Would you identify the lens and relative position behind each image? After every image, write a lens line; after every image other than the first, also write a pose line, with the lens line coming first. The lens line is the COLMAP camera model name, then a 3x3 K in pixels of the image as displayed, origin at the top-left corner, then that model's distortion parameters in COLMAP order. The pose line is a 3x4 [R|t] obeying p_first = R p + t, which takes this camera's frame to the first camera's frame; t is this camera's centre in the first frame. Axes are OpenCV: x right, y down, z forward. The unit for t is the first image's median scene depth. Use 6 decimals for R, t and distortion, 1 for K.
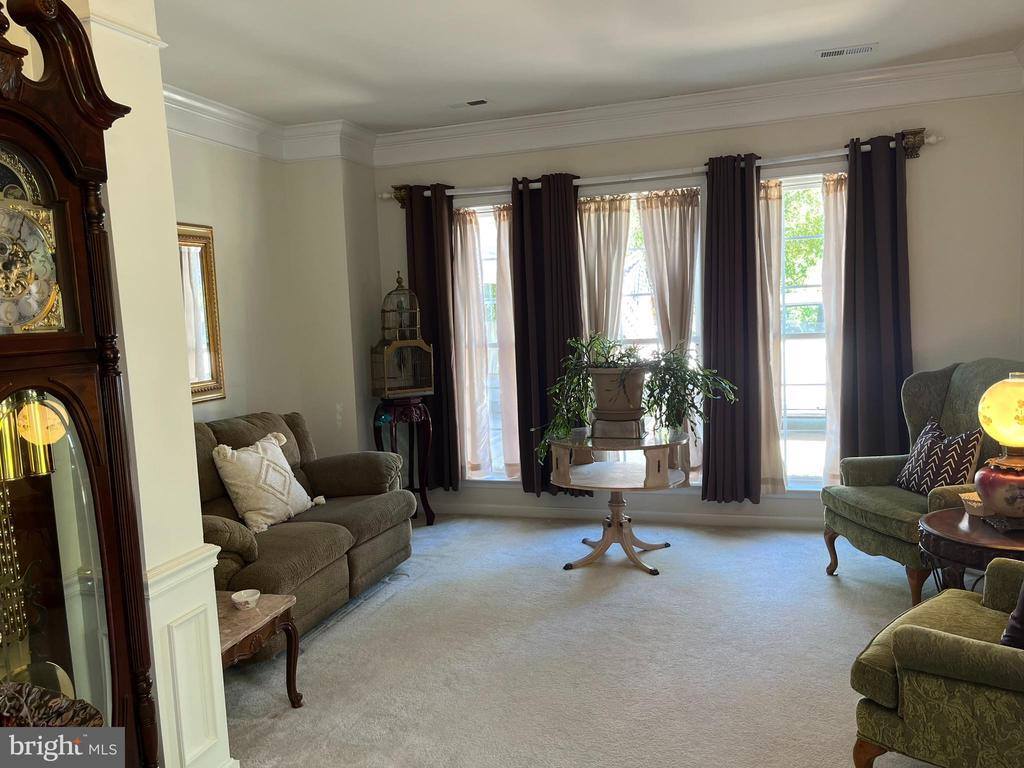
lens RADIAL K [[785.2, 0, 512.0], [0, 785.2, 385.7], [0, 0, 1]] dist [0.009468, 0.001608]
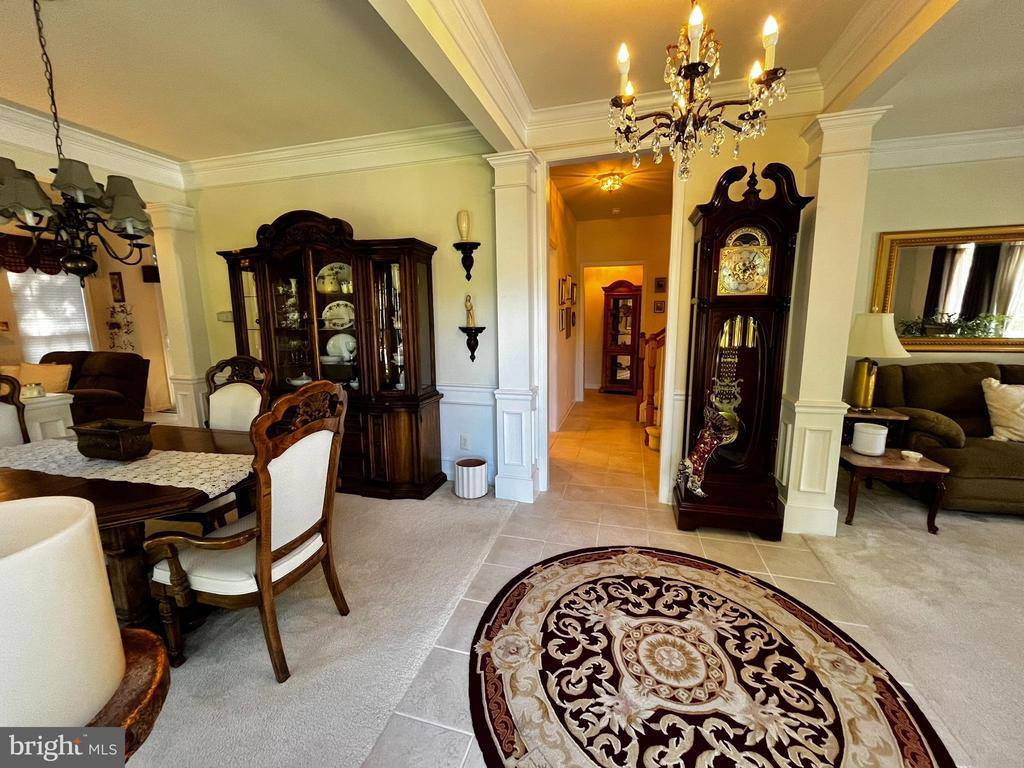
lens RADIAL K [[410.3, 0, 512.7], [0, 410.3, 381.5], [0, 0, 1]] dist [-0.013200, 0.000122]
pose [[0.031289, 0.203081, -0.978662, 0.488254], [-0.086800, 0.975994, 0.199752, 0.009378], [0.995734, 0.078698, 0.048166, 0.070470]]
